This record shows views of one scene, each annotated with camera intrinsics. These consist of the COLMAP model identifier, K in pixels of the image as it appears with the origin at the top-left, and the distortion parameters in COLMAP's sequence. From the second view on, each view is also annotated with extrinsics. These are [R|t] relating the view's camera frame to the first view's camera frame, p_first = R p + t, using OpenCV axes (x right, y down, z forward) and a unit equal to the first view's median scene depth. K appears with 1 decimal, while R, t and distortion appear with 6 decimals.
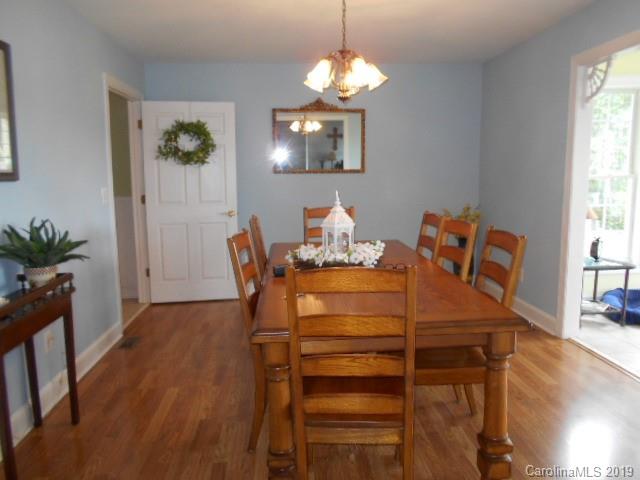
lens RADIAL K [[487.1, 0, 316.4], [0, 487.1, 243.3], [0, 0, 1]] dist [-0.022106, 0.010263]
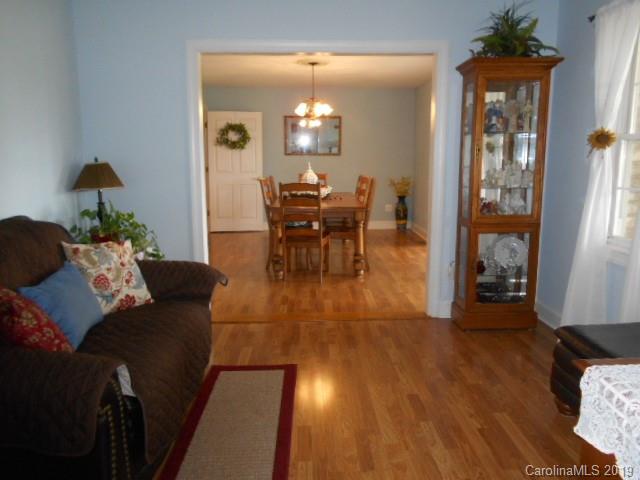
lens RADIAL K [[487.1, 0, 316.4], [0, 487.1, 243.3], [0, 0, 1]] dist [-0.022106, 0.010263]
pose [[0.998741, 0.017793, -0.046905, 0.106647], [-0.016405, 0.999421, 0.029801, 0.109012], [0.047408, -0.028994, 0.998455, -0.679282]]
